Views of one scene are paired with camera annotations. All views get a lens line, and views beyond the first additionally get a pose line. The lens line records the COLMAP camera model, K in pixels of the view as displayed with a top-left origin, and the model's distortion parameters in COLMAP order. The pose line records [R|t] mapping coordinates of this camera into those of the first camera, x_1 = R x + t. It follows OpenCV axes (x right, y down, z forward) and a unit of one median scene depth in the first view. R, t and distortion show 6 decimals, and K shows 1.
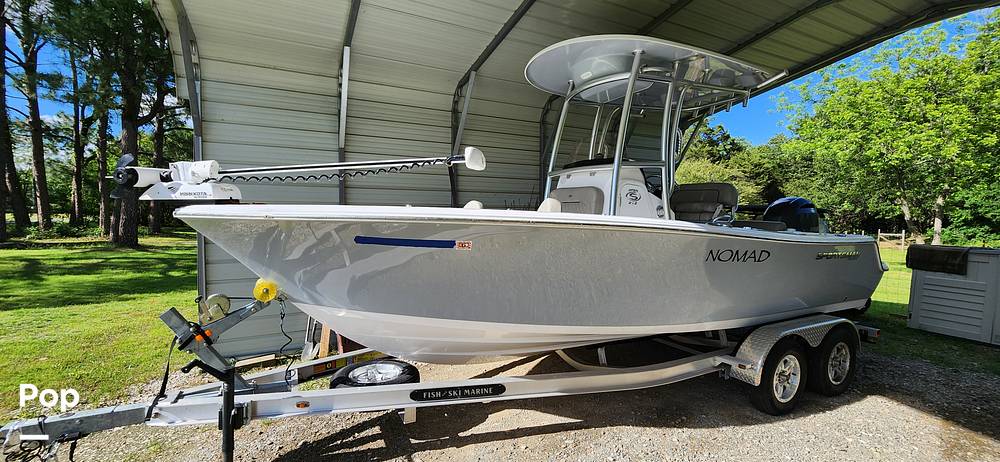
lens RADIAL K [[411.3, 0, 500.3], [0, 411.3, 235.5], [0, 0, 1]] dist [-0.002376, -0.000270]
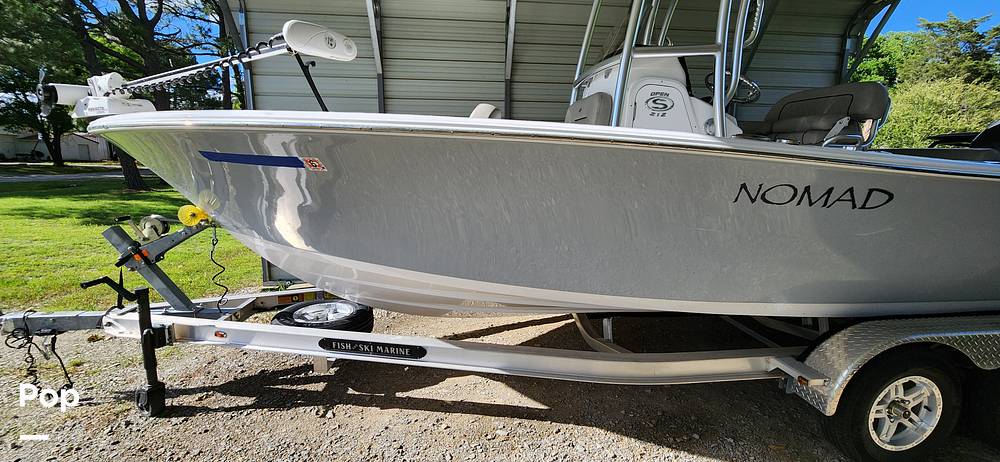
lens RADIAL K [[412.4, 0, 503.3], [0, 412.4, 234.5], [0, 0, 1]] dist [-0.002323, -0.000192]
pose [[0.933070, 0.063646, -0.354020, 0.355798], [-0.018062, 0.991270, 0.130606, 0.032706], [0.359242, -0.115470, 0.926074, 0.287632]]
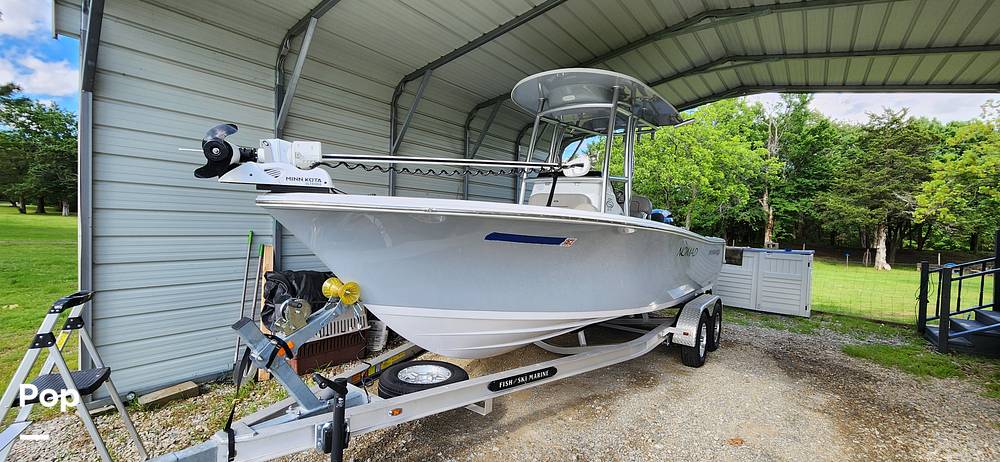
lens RADIAL K [[412.4, 0, 503.3], [0, 412.4, 234.5], [0, 0, 1]] dist [-0.002323, -0.000192]
pose [[0.899168, 0.014439, 0.437365, -0.522795], [-0.011869, 0.999892, -0.008610, 0.010169], [-0.437443, 0.002551, 0.899243, 0.037540]]
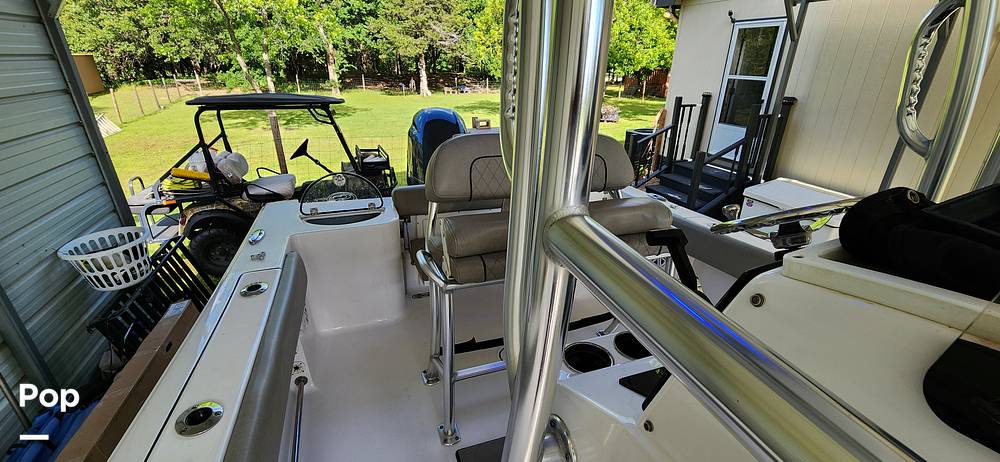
lens RADIAL K [[411.0, 0, 504.6], [0, 411.0, 238.0], [0, 0, 1]] dist [-0.001916, -0.000988]
pose [[0.107292, -0.404429, 0.908254, 0.162455], [0.030502, 0.914436, 0.403579, -0.254770], [-0.993760, -0.015597, 0.110448, 1.340261]]
